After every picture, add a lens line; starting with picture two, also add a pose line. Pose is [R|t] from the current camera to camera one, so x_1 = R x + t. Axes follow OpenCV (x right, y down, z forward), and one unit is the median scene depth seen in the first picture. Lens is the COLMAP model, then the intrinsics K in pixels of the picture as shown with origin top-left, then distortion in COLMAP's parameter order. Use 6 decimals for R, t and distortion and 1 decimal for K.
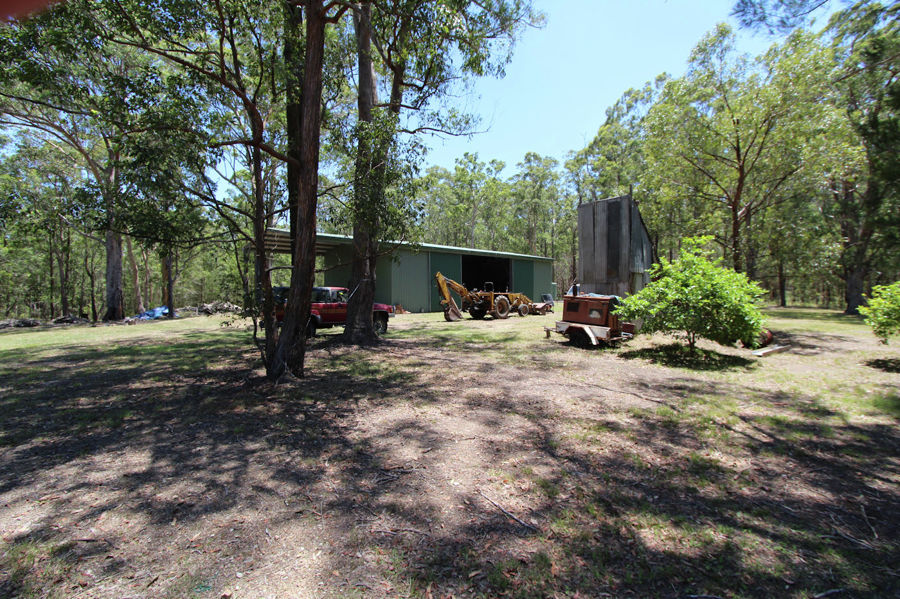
lens RADIAL K [[413.8, 0, 462.1], [0, 413.8, 288.1], [0, 0, 1]] dist [-0.024299, 0.003493]
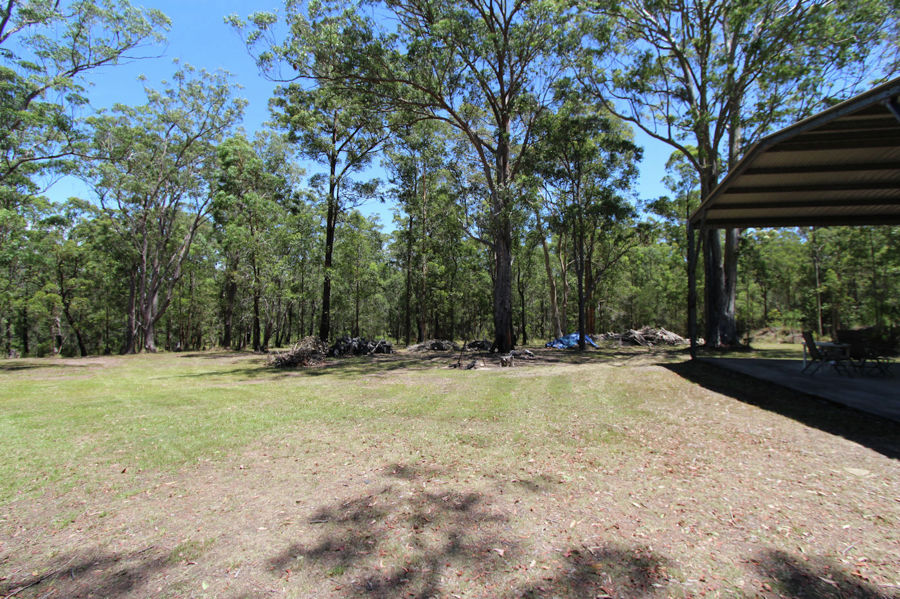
lens RADIAL K [[413.8, 0, 452.4], [0, 413.8, 293.2], [0, 0, 1]] dist [-0.024299, 0.003493]
pose [[0.543985, -0.024625, -0.838733, -0.224660], [-0.008025, 0.999371, -0.034546, 0.001086], [0.839056, 0.025524, 0.543445, 0.405670]]
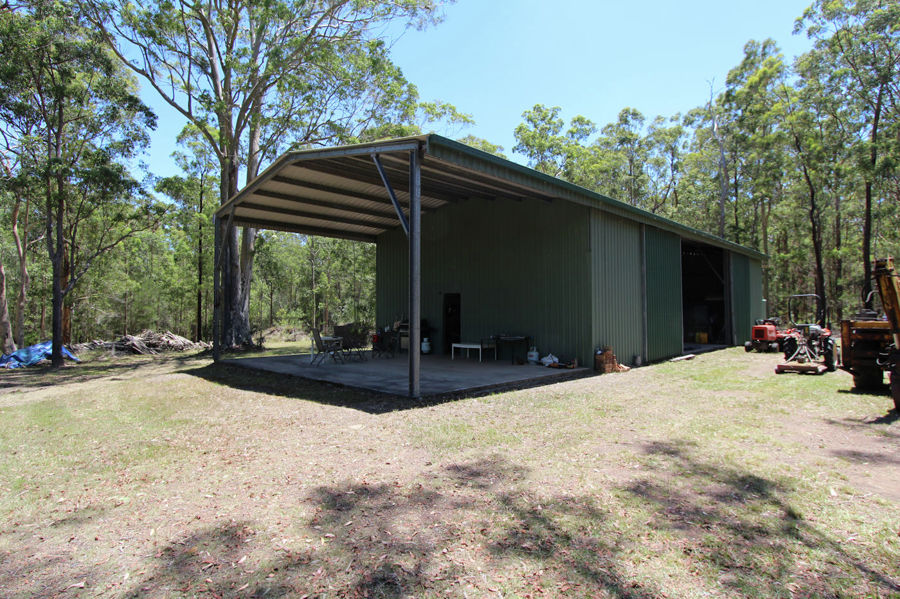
lens RADIAL K [[487.2, 0, 454.4], [0, 487.2, 294.5], [0, 0, 1]] dist [-0.021845, -0.003123]
pose [[0.999778, 0.003645, 0.020735, -0.224935], [-0.002990, 0.999499, -0.031511, 0.000941], [-0.020839, 0.031442, 0.999288, 0.380803]]
